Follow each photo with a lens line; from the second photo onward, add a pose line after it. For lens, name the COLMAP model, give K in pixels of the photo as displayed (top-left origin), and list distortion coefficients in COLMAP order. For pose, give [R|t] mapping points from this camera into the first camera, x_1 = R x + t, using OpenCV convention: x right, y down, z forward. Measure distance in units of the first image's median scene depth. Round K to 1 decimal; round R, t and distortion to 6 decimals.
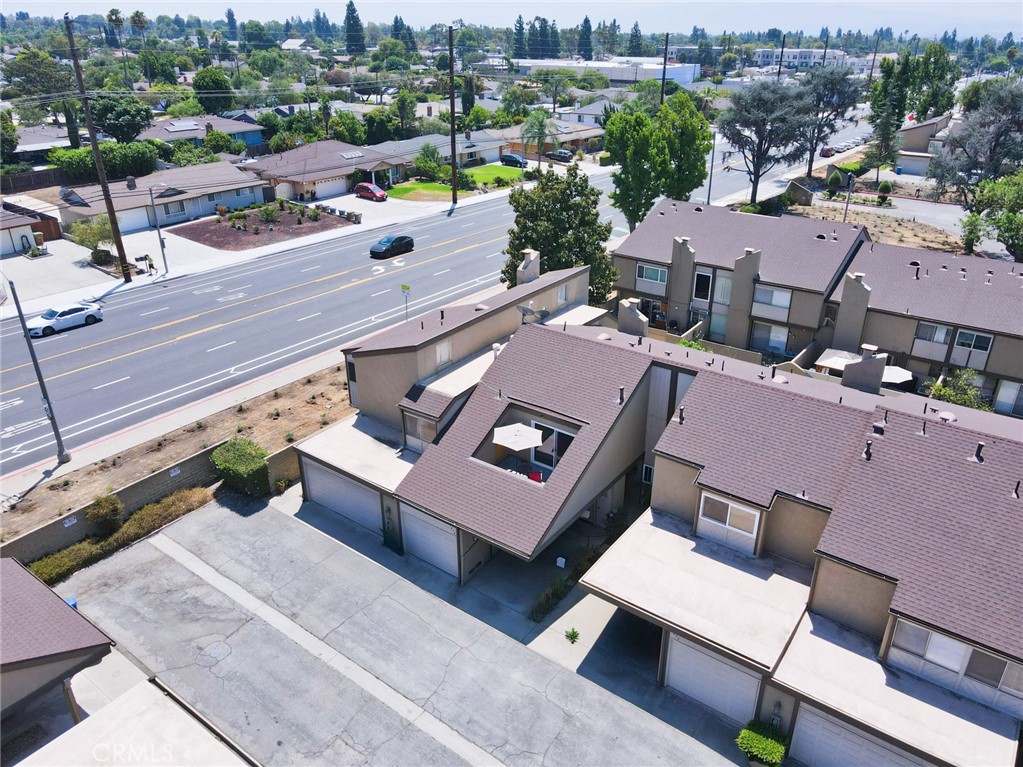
lens RADIAL K [[723.2, 0, 513.0], [0, 723.2, 386.8], [0, 0, 1]] dist [0.011221, 0.008070]
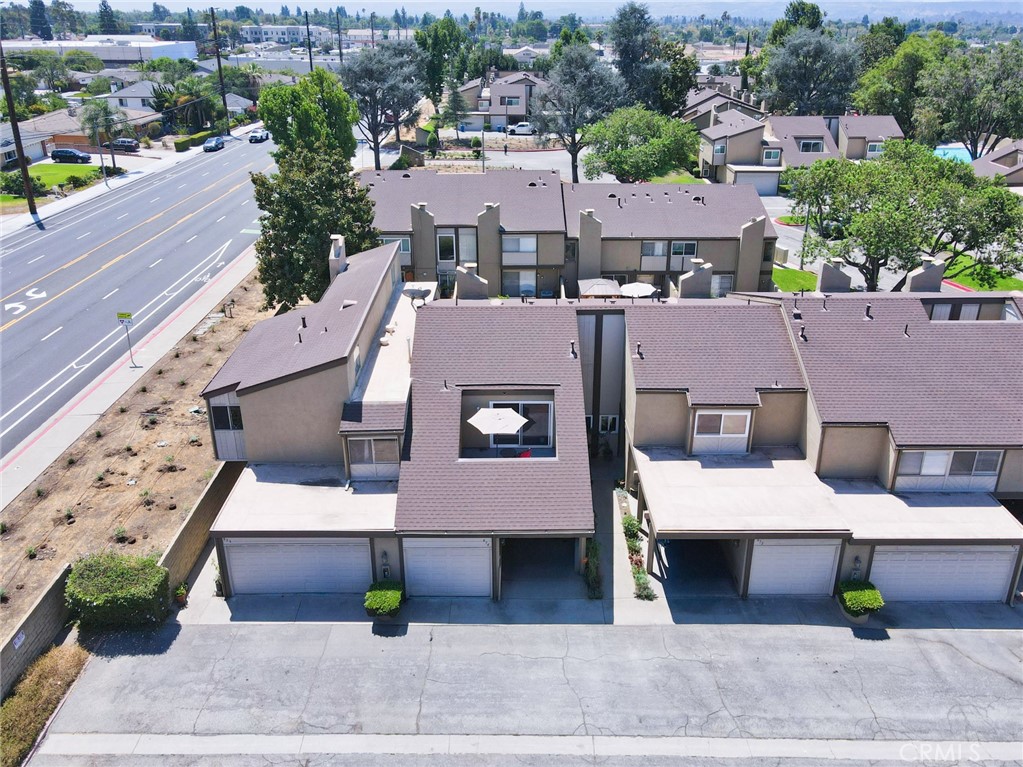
lens RADIAL K [[754.8, 0, 507.6], [0, 754.8, 312.1], [0, 0, 1]] dist [0.011028, 0.003484]
pose [[0.809829, -0.221170, 0.543379, -0.414497], [0.260795, 0.965385, 0.004259, -0.056930], [-0.525512, 0.138261, 0.839477, 0.147609]]
